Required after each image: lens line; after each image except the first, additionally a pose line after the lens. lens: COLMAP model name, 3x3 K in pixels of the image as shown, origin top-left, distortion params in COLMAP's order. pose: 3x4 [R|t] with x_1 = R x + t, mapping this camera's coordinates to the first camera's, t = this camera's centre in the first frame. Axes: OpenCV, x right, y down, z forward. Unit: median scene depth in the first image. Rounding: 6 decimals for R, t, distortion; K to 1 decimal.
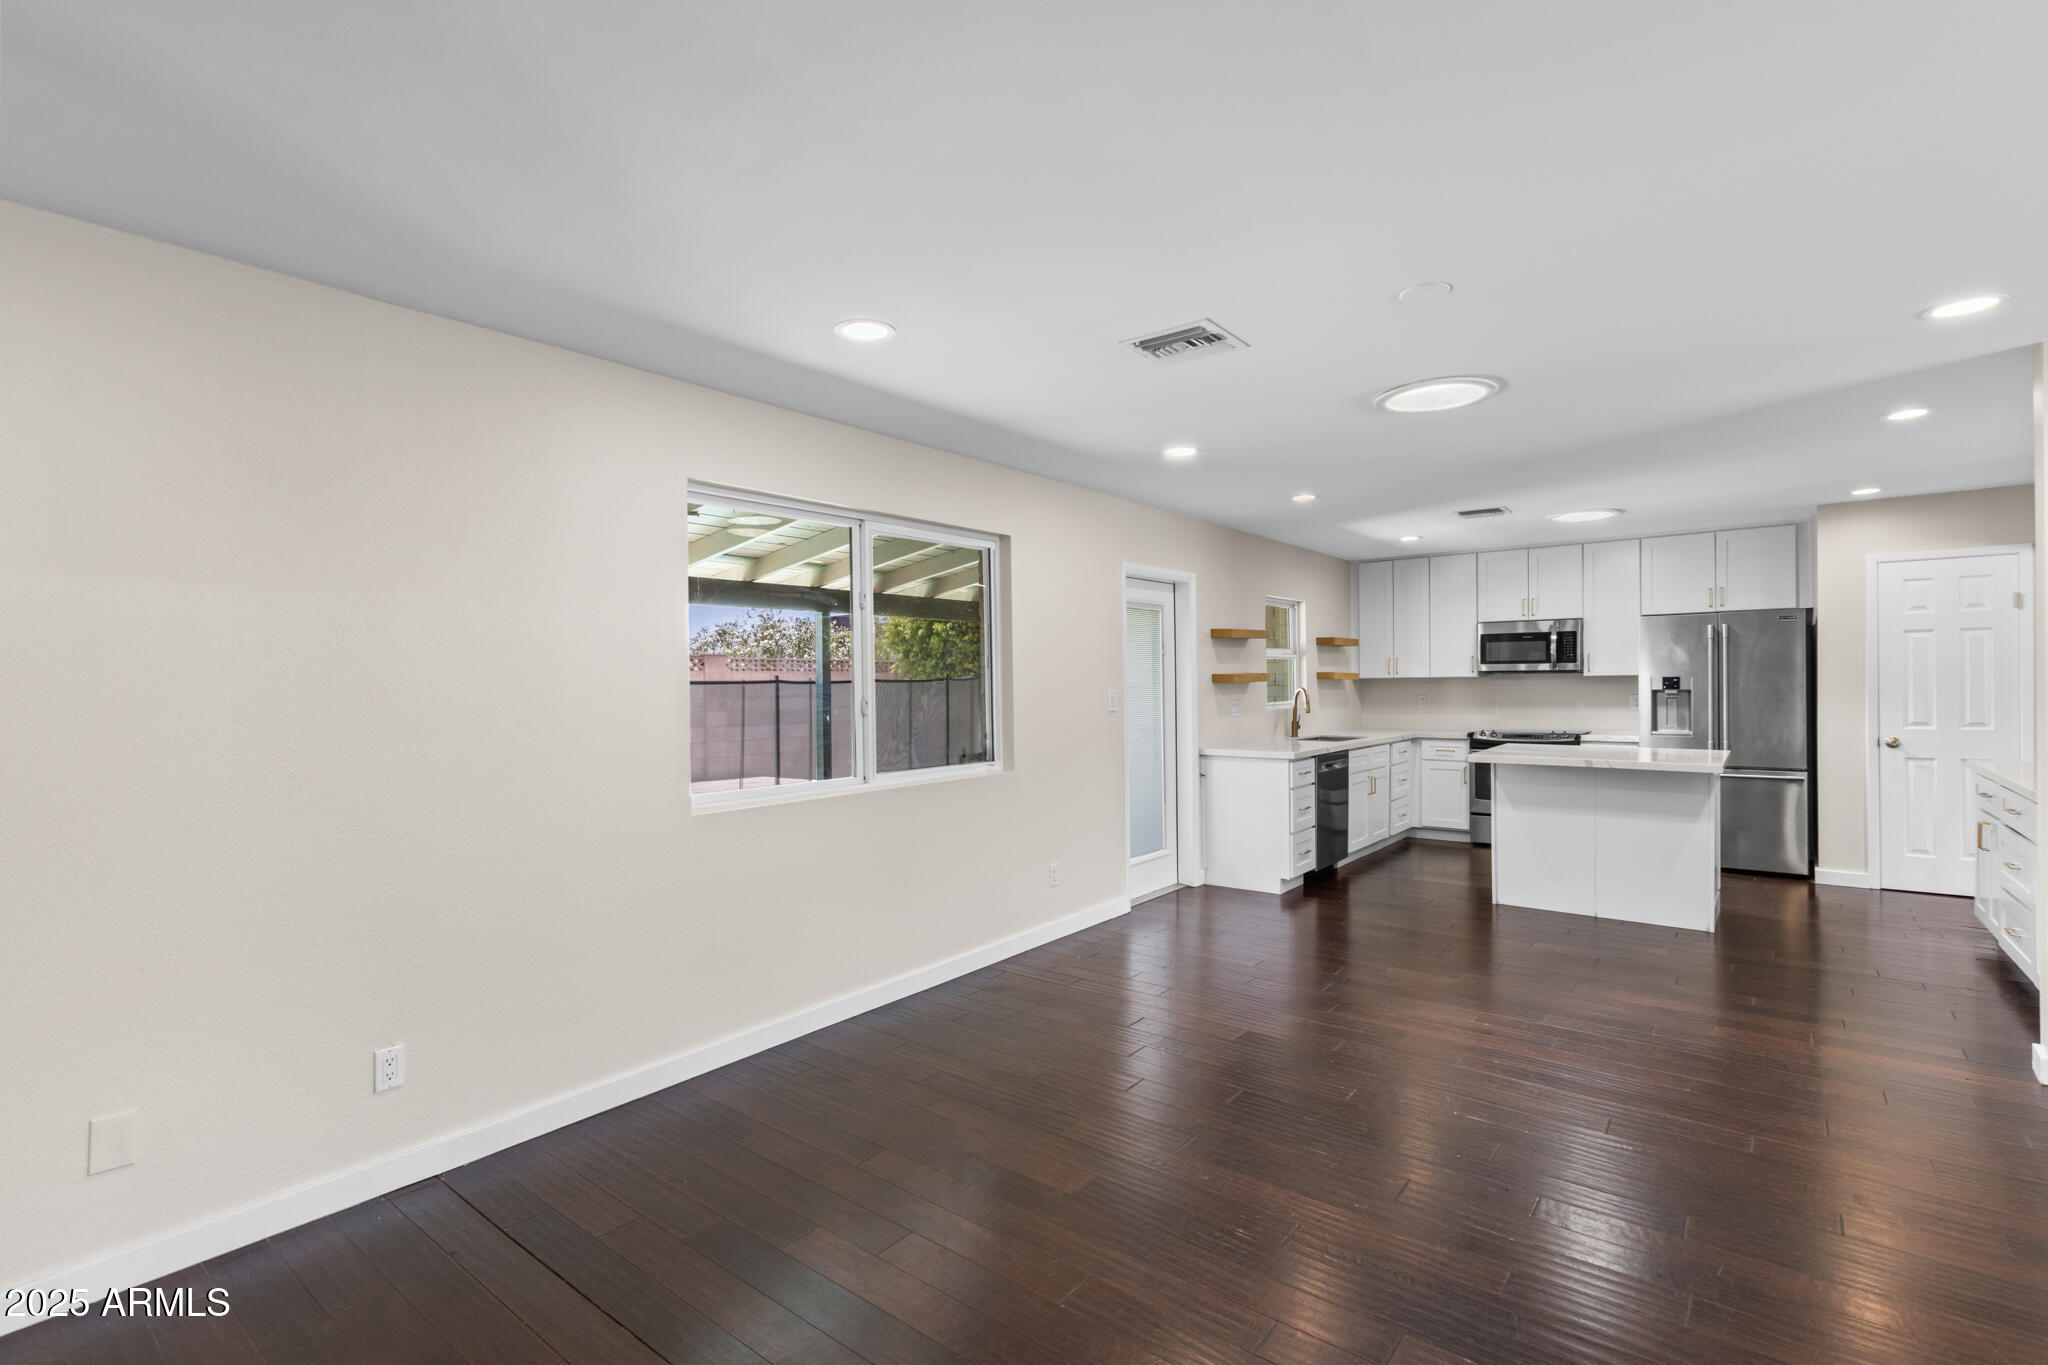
lens RADIAL K [[944.6, 0, 1018.7], [0, 944.6, 673.8], [0, 0, 1]] dist [0.001374, -0.000090]
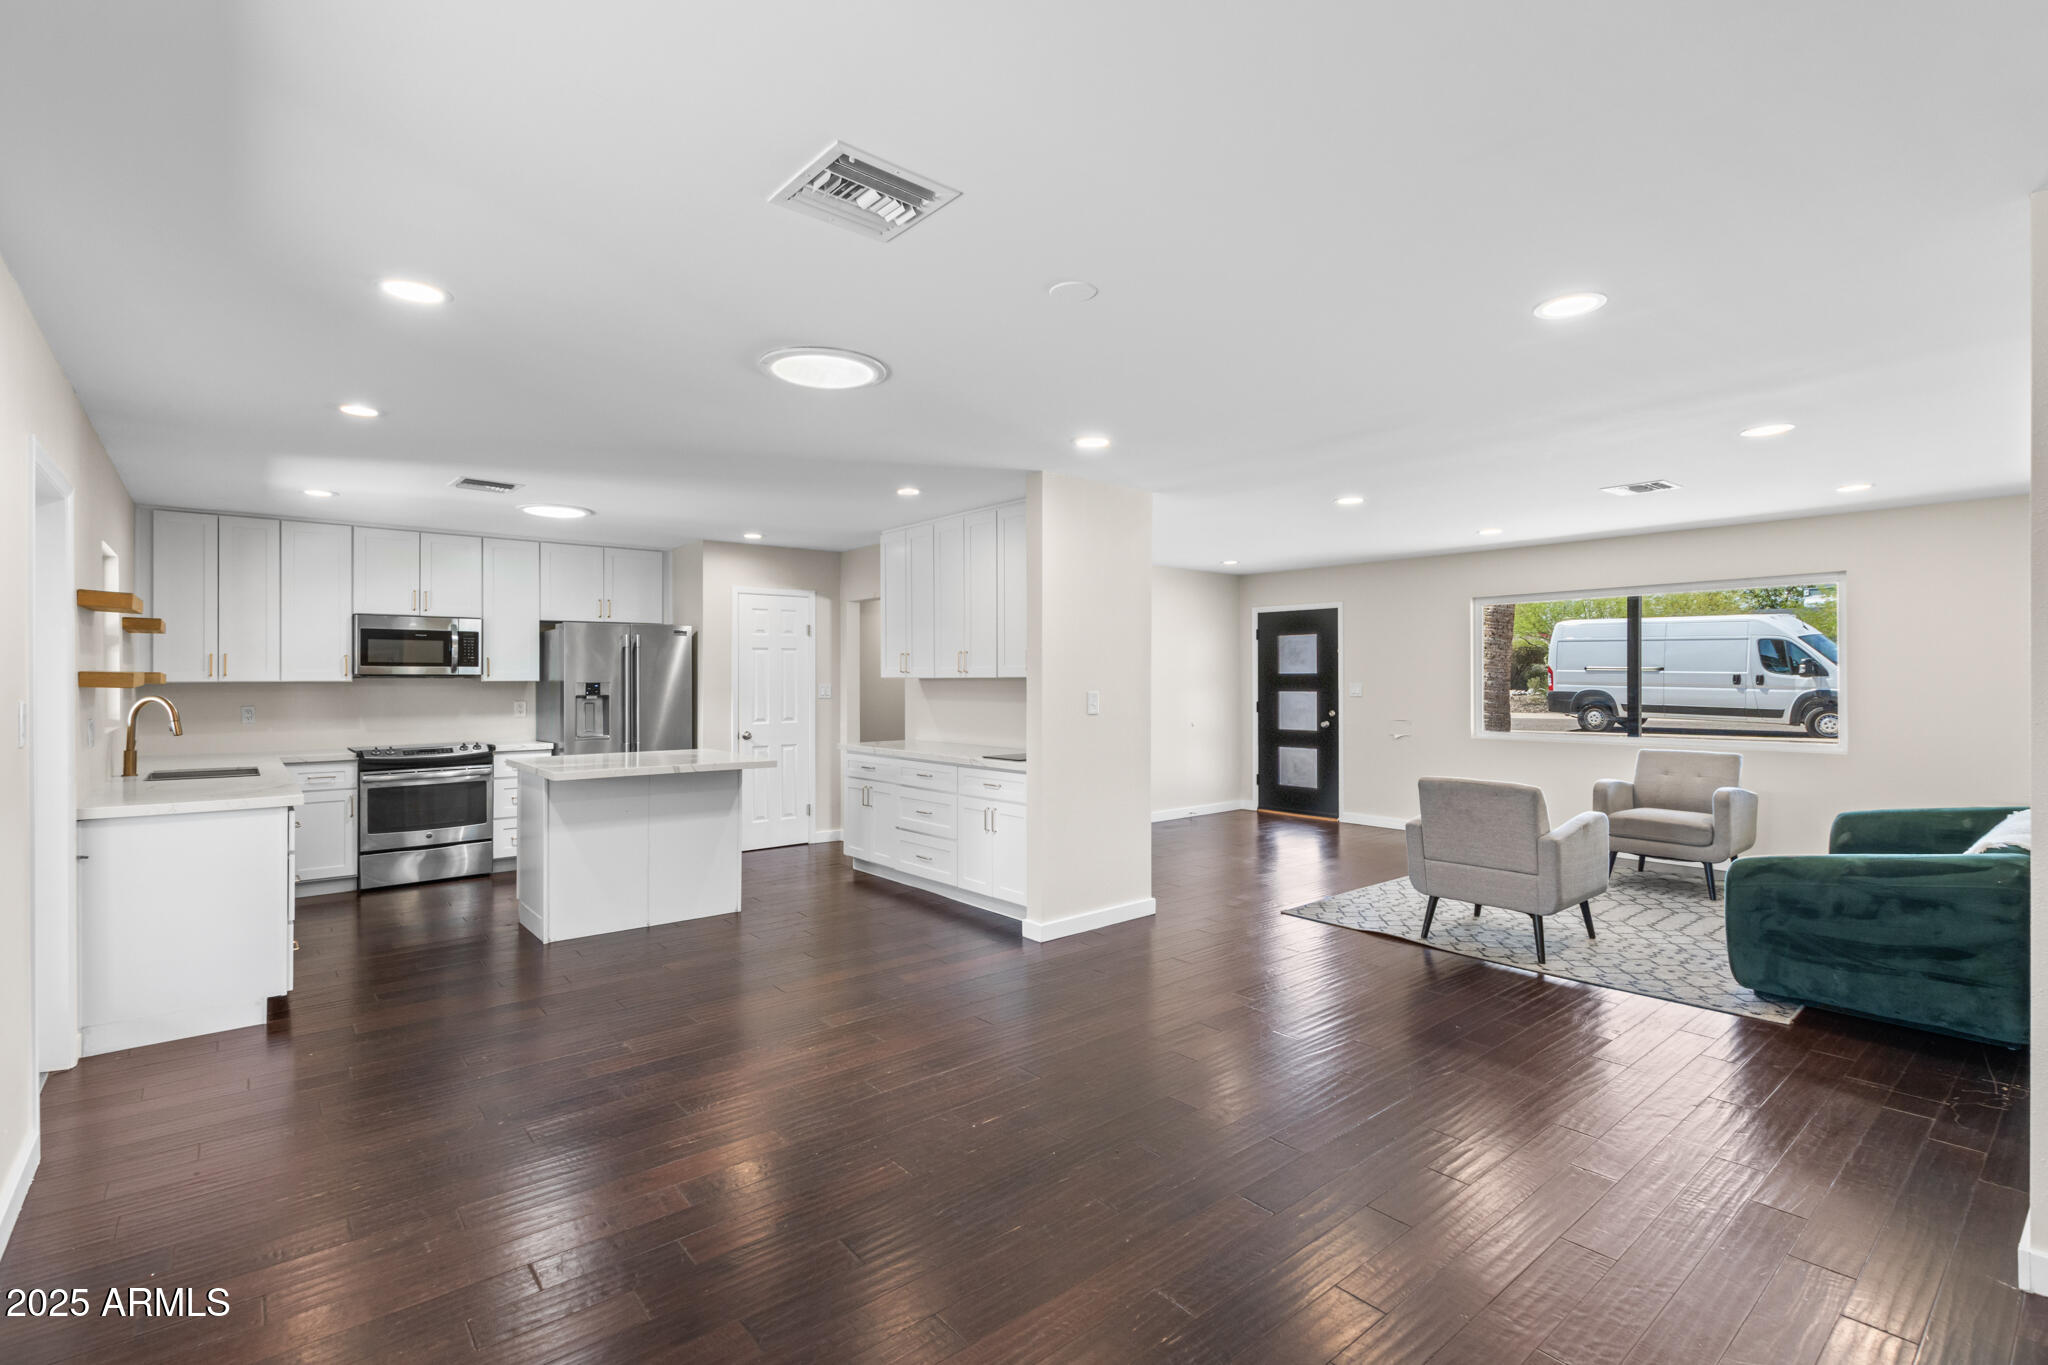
lens RADIAL K [[944.6, 0, 1017.5], [0, 944.6, 683.2], [0, 0, 1]] dist [0.001374, -0.000090]
pose [[0.194374, 0.007047, 0.980902, -0.235828], [-0.008737, 0.999947, -0.005453, 0.005435], [-0.980889, -0.007510, 0.194425, 0.367265]]
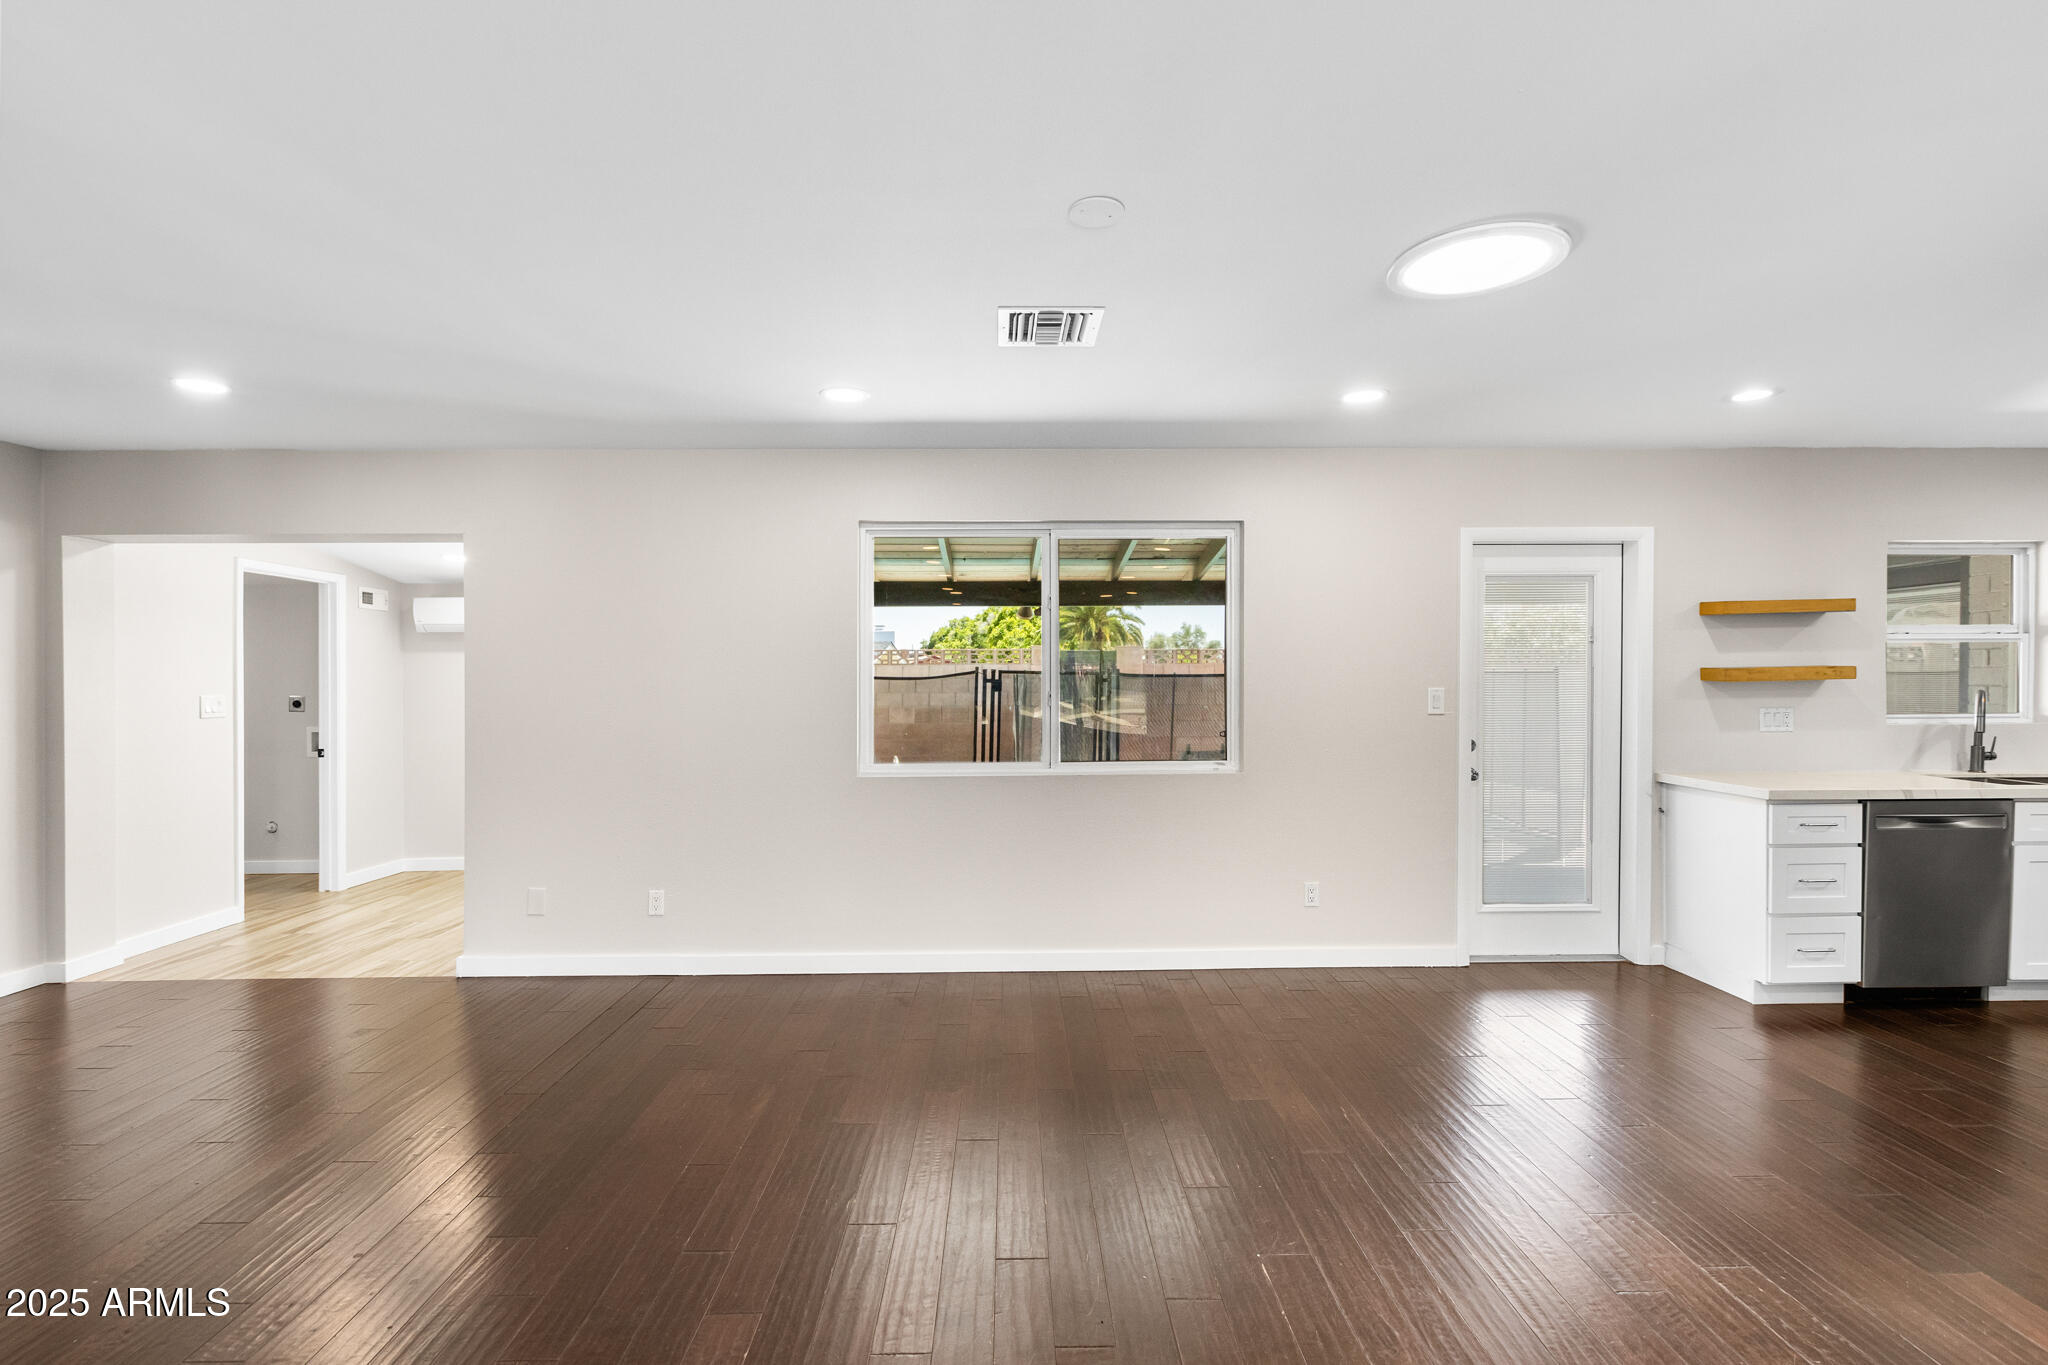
lens RADIAL K [[944.6, 0, 1015.9], [0, 944.6, 689.0], [0, 0, 1]] dist [0.001374, -0.000090]
pose [[0.632045, 0.017797, -0.774728, 0.436687], [0.003247, 0.999667, 0.025614, -0.003832], [0.774925, -0.018705, 0.631776, 0.179289]]
